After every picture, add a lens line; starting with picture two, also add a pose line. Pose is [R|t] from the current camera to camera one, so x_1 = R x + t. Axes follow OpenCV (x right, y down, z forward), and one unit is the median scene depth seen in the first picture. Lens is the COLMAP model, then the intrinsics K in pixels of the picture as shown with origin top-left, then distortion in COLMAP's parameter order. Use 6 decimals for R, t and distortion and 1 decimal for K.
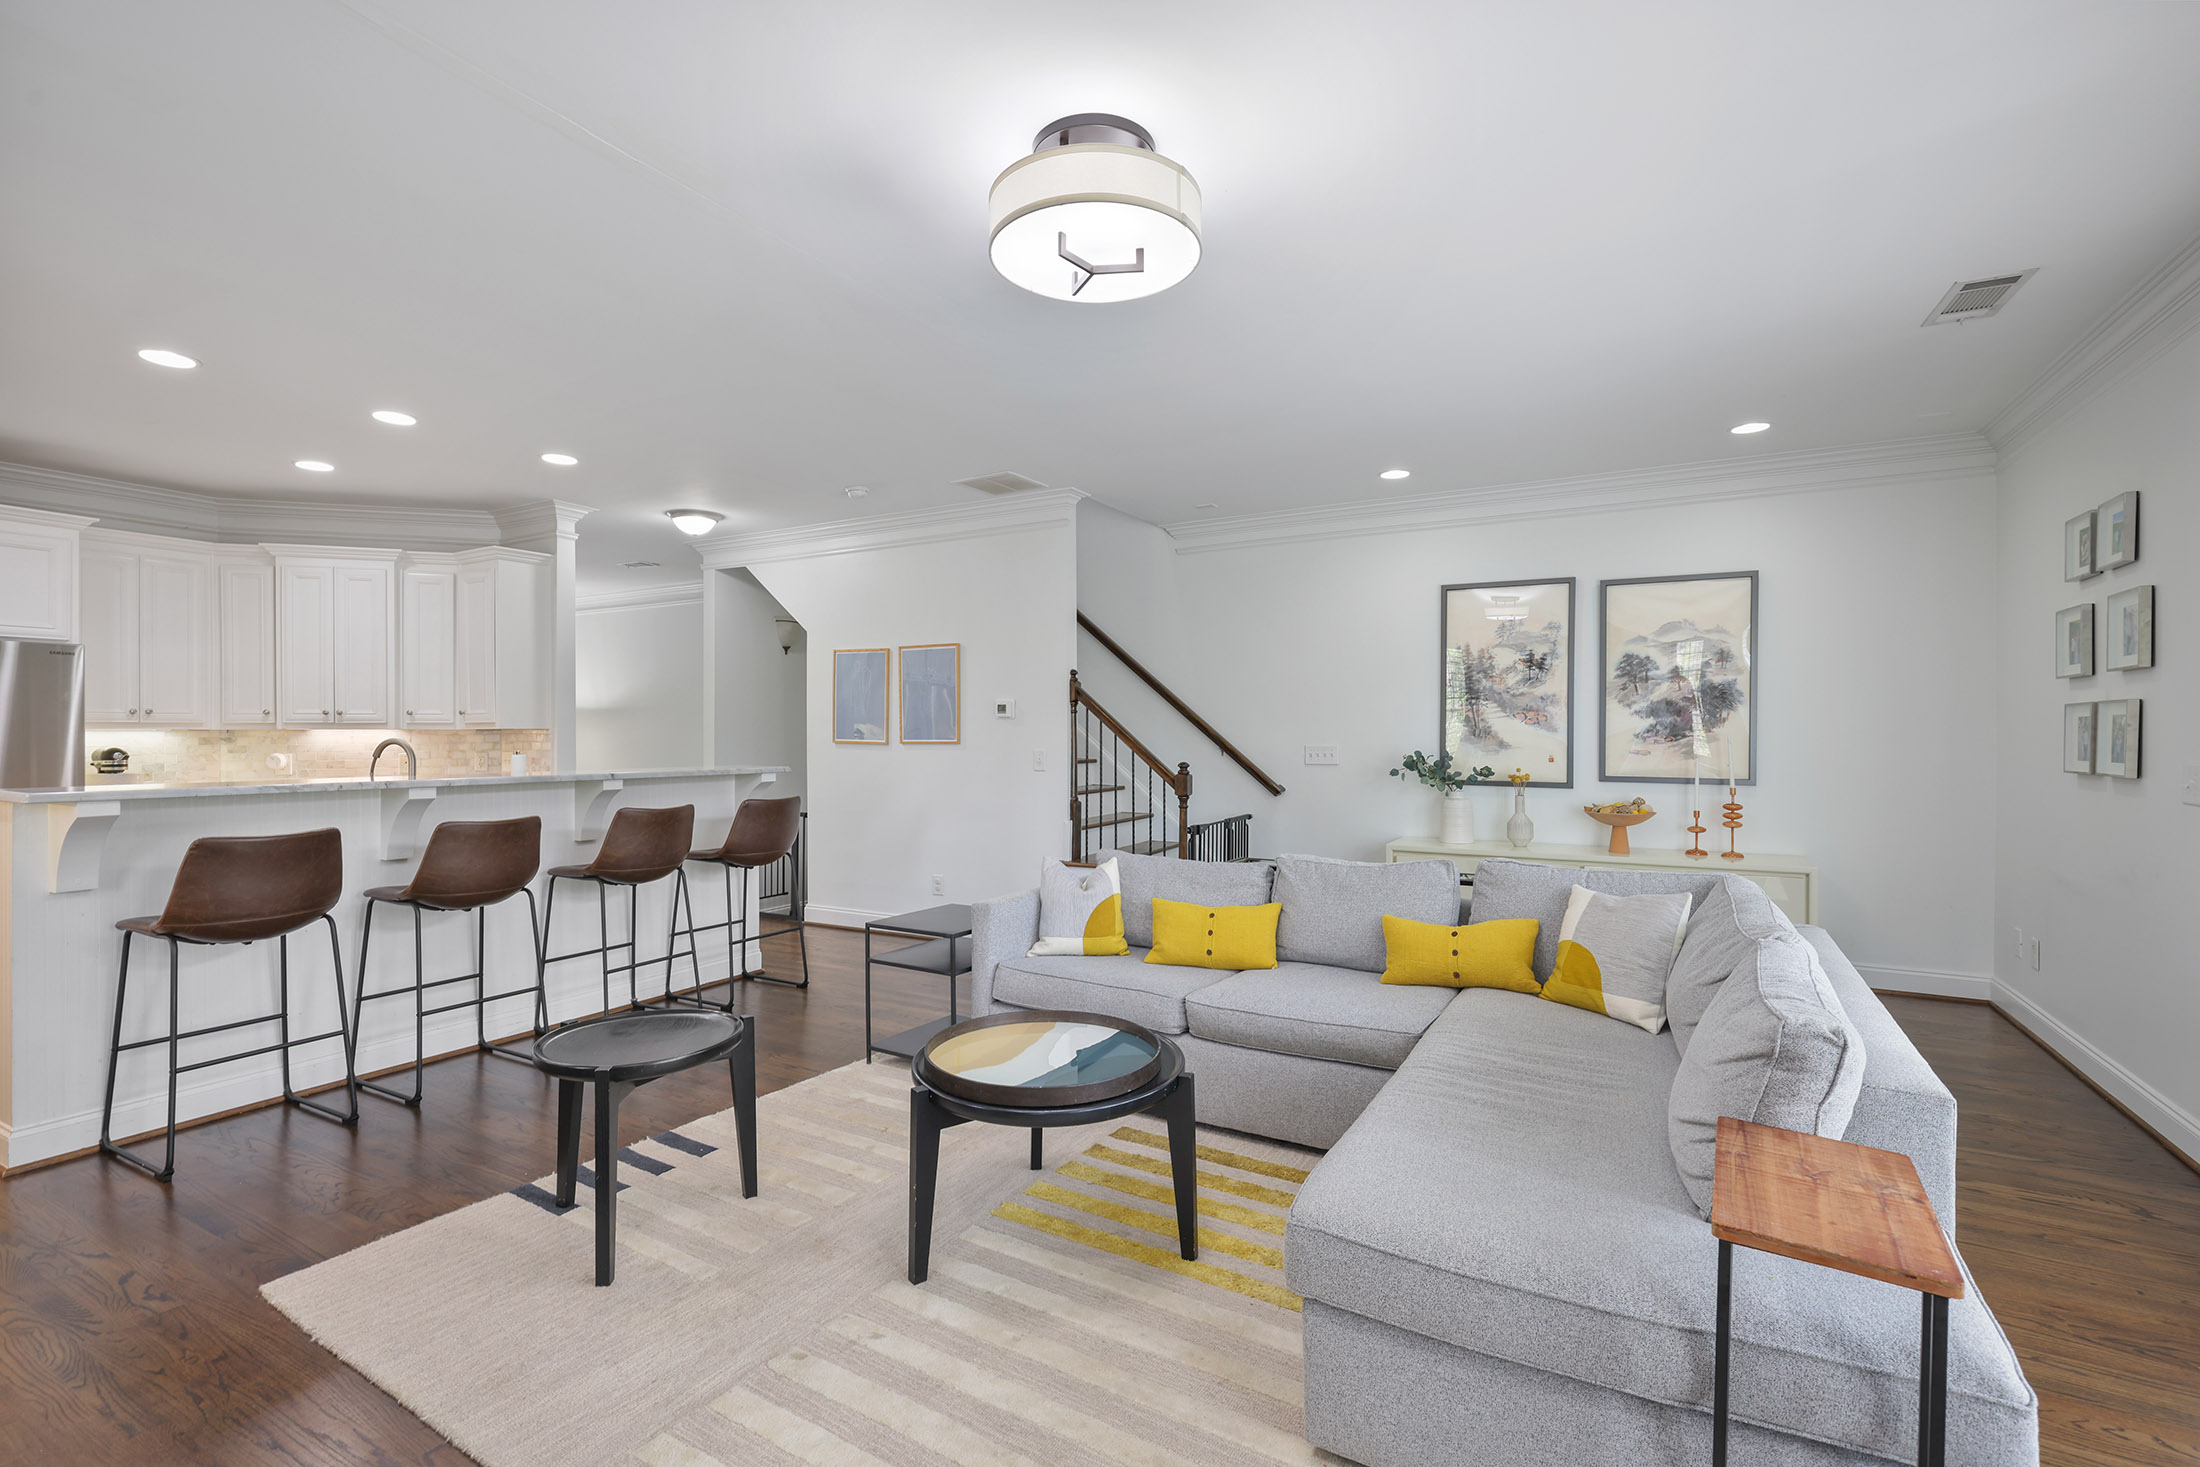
lens RADIAL K [[988.7, 0, 1106.8], [0, 988.7, 738.8], [0, 0, 1]] dist [-0.004667, 0.000081]
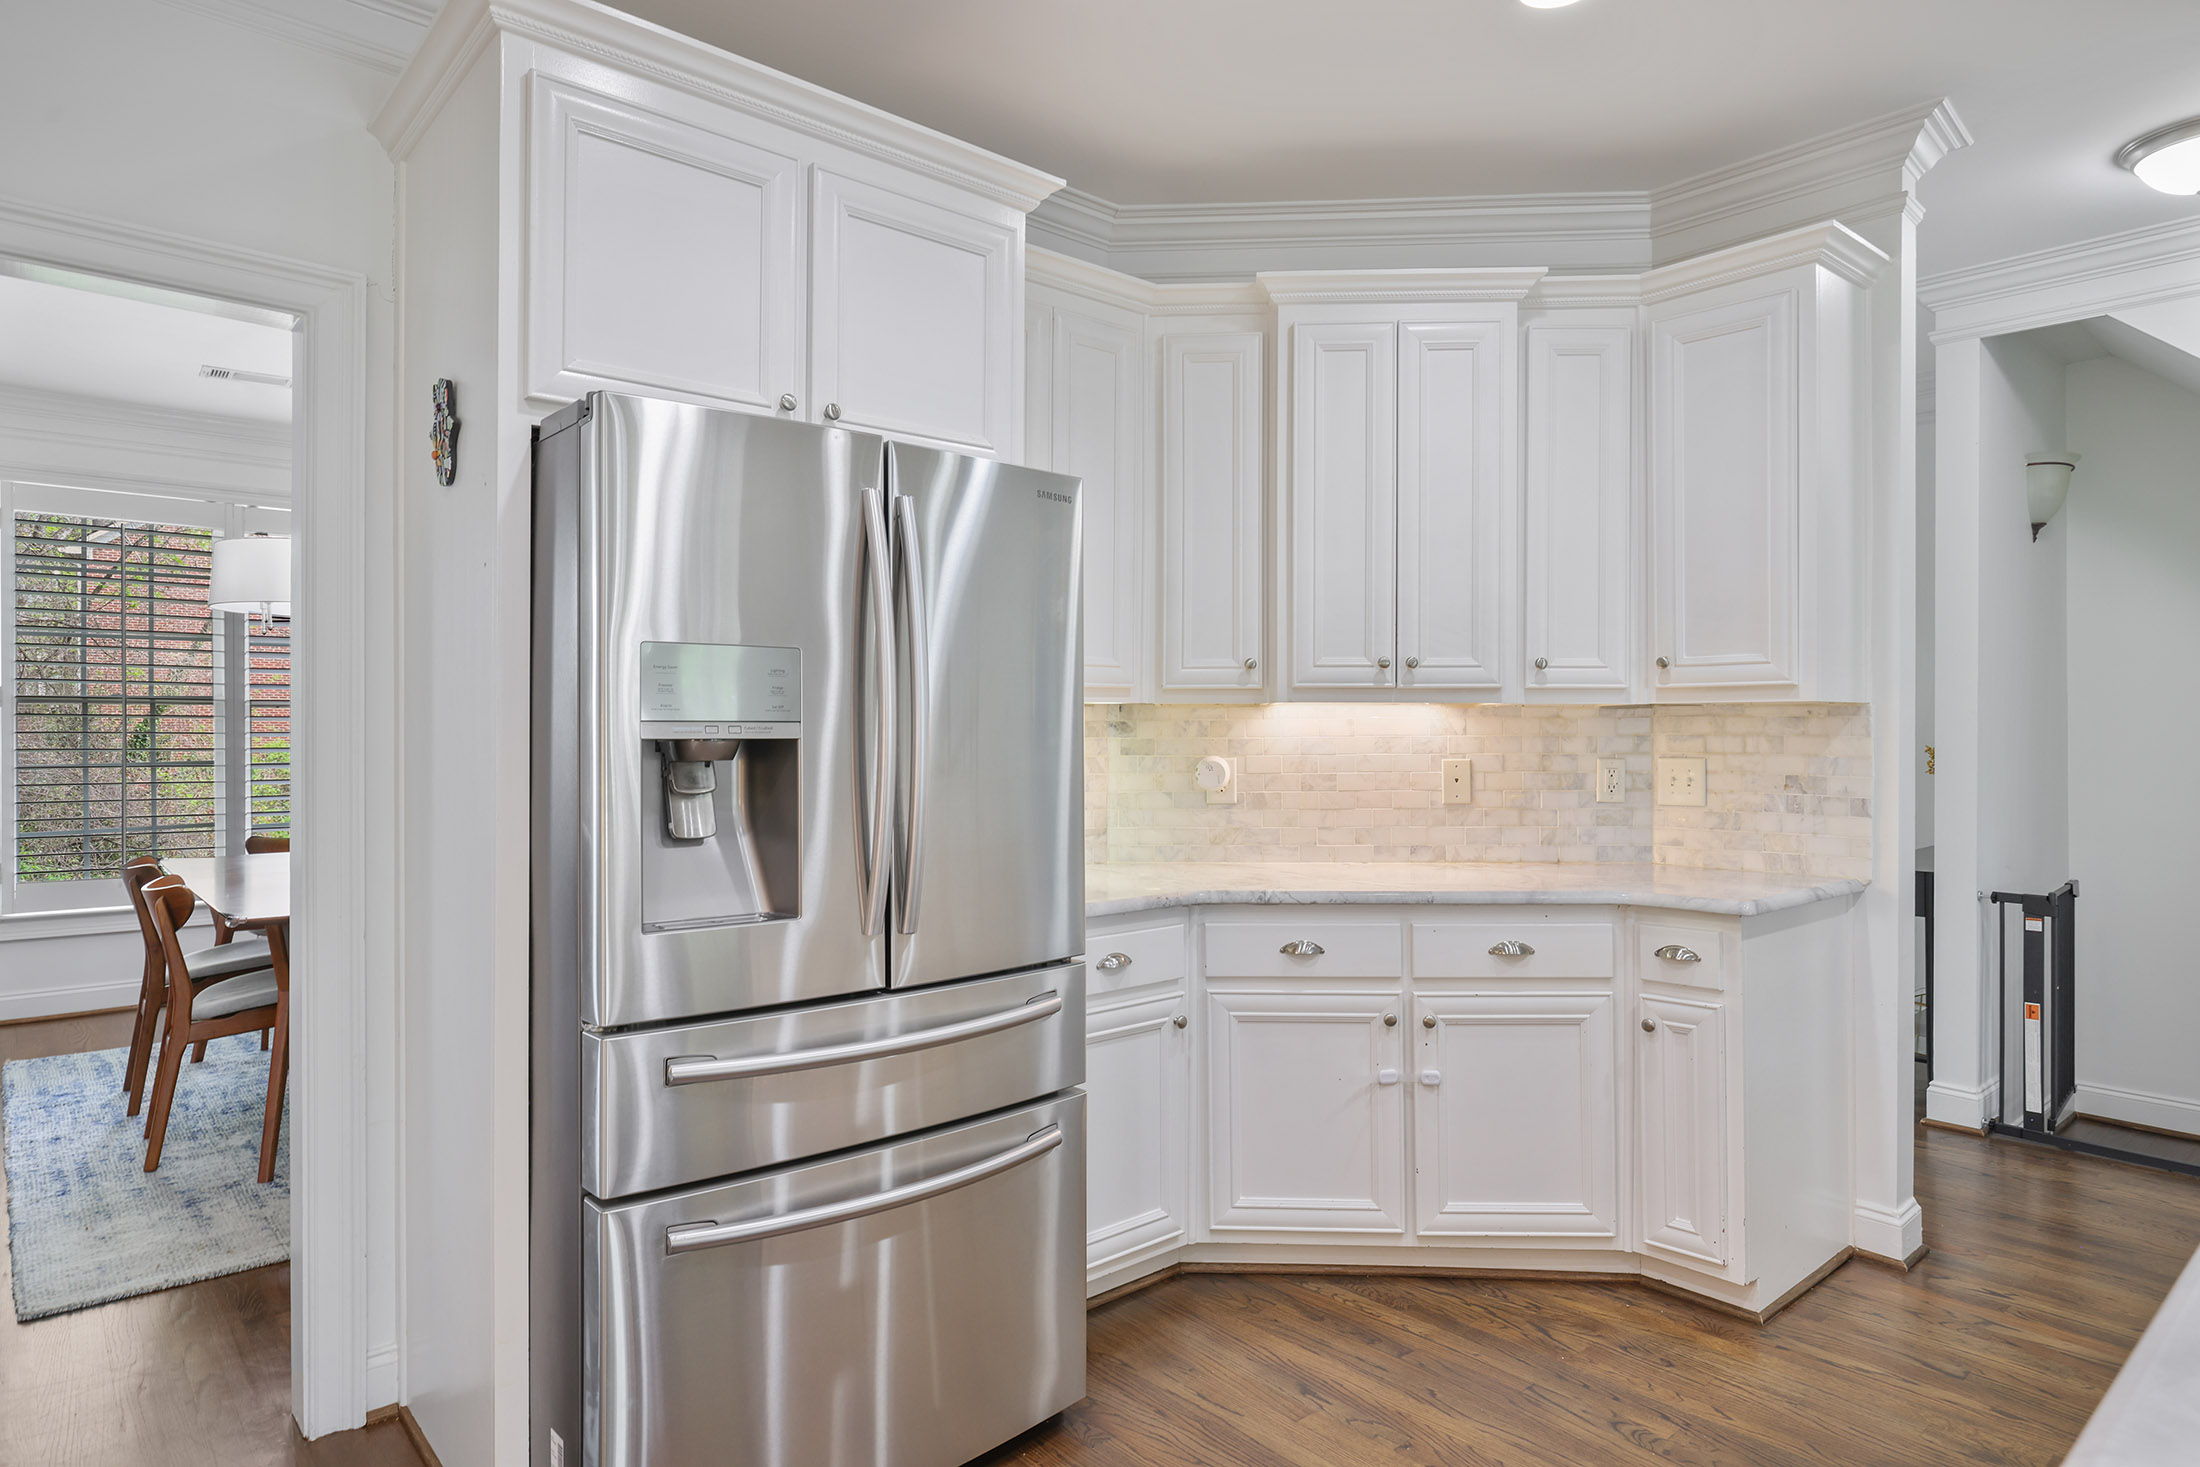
lens RADIAL K [[1257.8, 0, 1108.4], [0, 1257.8, 722.9], [0, 0, 1]] dist [0.002453, -0.002798]
pose [[0.943105, 0.002251, -0.332487, -0.788828], [-0.005229, 0.999954, -0.008065, 0.004472], [0.332454, 0.009344, 0.943073, 0.487762]]
